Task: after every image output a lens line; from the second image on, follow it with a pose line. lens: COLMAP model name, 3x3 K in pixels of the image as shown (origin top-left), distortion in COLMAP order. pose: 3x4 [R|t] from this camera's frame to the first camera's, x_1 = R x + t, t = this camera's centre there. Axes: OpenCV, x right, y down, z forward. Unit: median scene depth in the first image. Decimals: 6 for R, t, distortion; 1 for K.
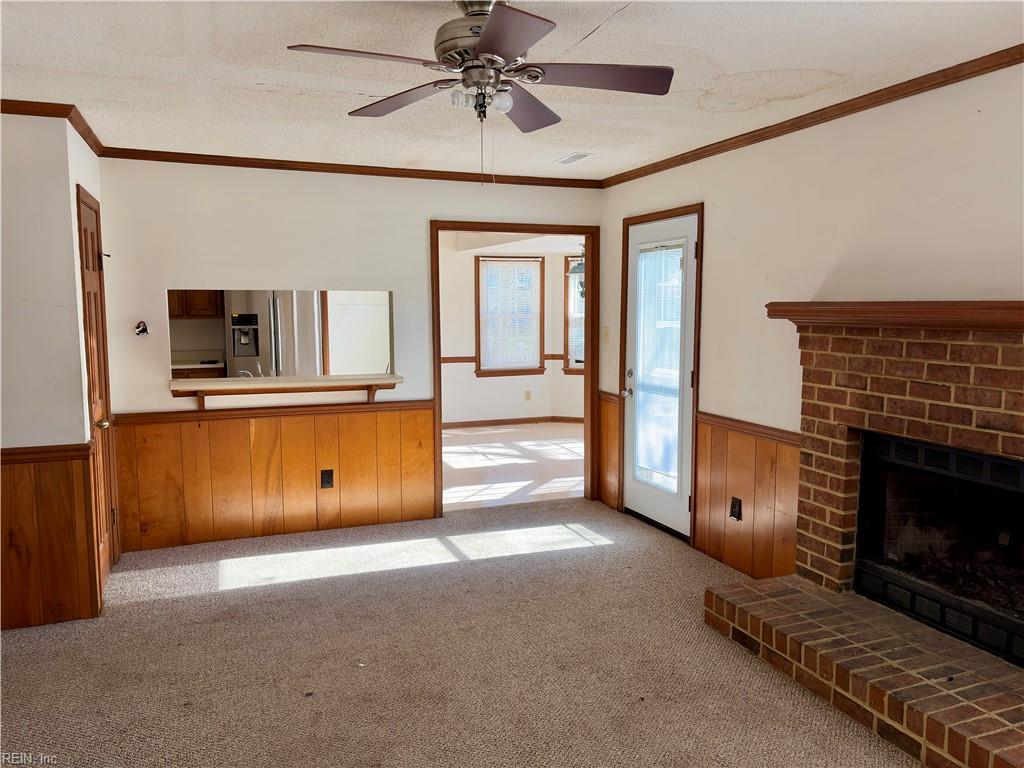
lens RADIAL K [[810.6, 0, 516.9], [0, 810.6, 384.2], [0, 0, 1]] dist [0.132832, -0.061966]
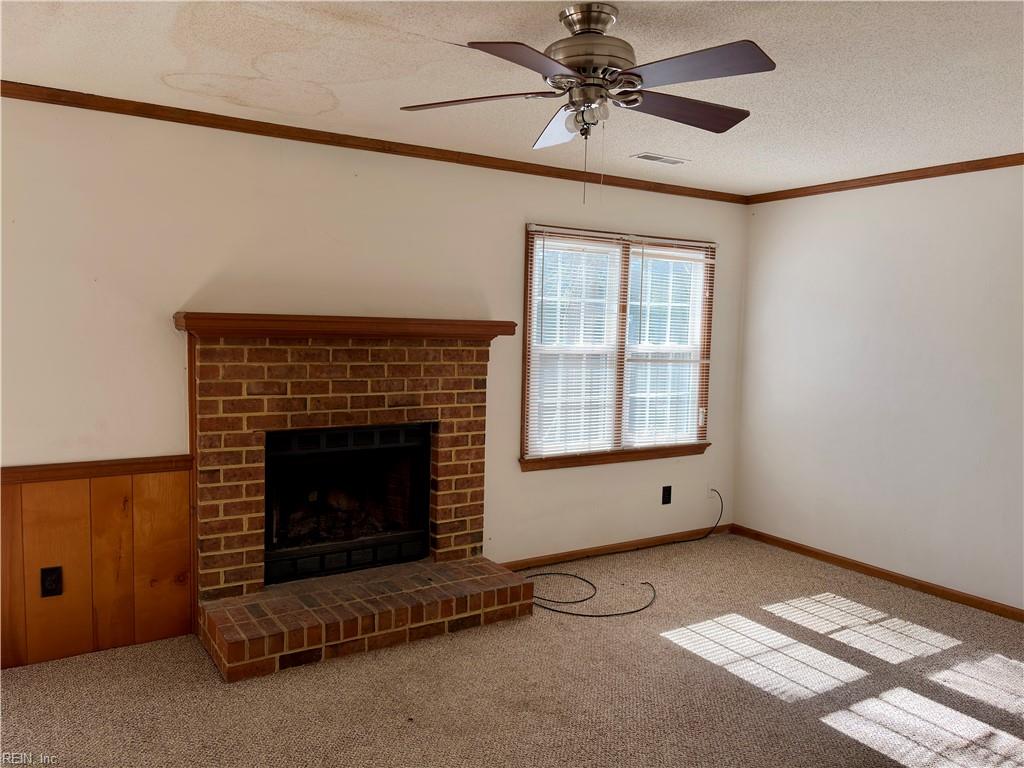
lens RADIAL K [[810.6, 0, 516.9], [0, 810.6, 384.2], [0, 0, 1]] dist [0.132832, -0.061966]
pose [[-0.196807, -0.083168, 0.976908, -0.738167], [0.077599, 0.991949, 0.100082, -0.095981], [-0.977367, 0.095504, -0.188769, 0.940261]]
